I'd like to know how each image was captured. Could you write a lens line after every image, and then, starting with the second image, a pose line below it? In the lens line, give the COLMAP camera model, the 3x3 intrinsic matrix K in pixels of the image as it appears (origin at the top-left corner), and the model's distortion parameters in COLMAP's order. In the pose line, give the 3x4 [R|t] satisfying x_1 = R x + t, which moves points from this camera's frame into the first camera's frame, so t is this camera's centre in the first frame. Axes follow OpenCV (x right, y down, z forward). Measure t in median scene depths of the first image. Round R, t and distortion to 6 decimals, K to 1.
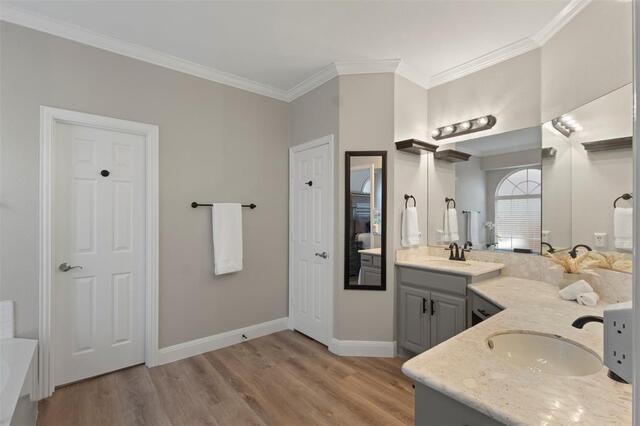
lens RADIAL K [[295.2, 0, 320.2], [0, 295.2, 214.4], [0, 0, 1]] dist [-0.000258, 0.001297]
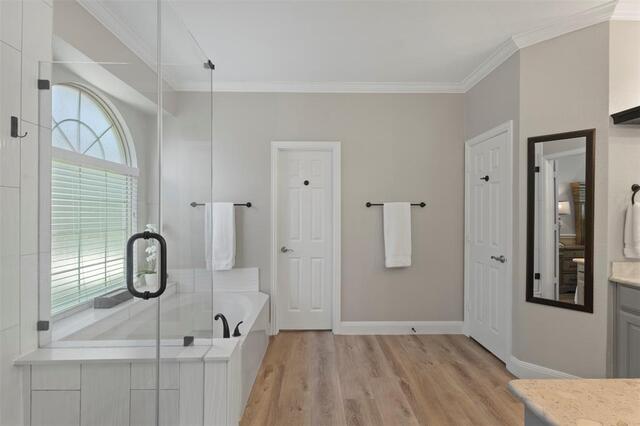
lens RADIAL K [[295.2, 0, 320.2], [0, 295.2, 212.0], [0, 0, 1]] dist [-0.000258, 0.001297]
pose [[0.786112, -0.002332, -0.618080, 0.141018], [0.002384, 0.999997, -0.000740, -0.002826], [0.618080, -0.000891, 0.786115, -0.026694]]
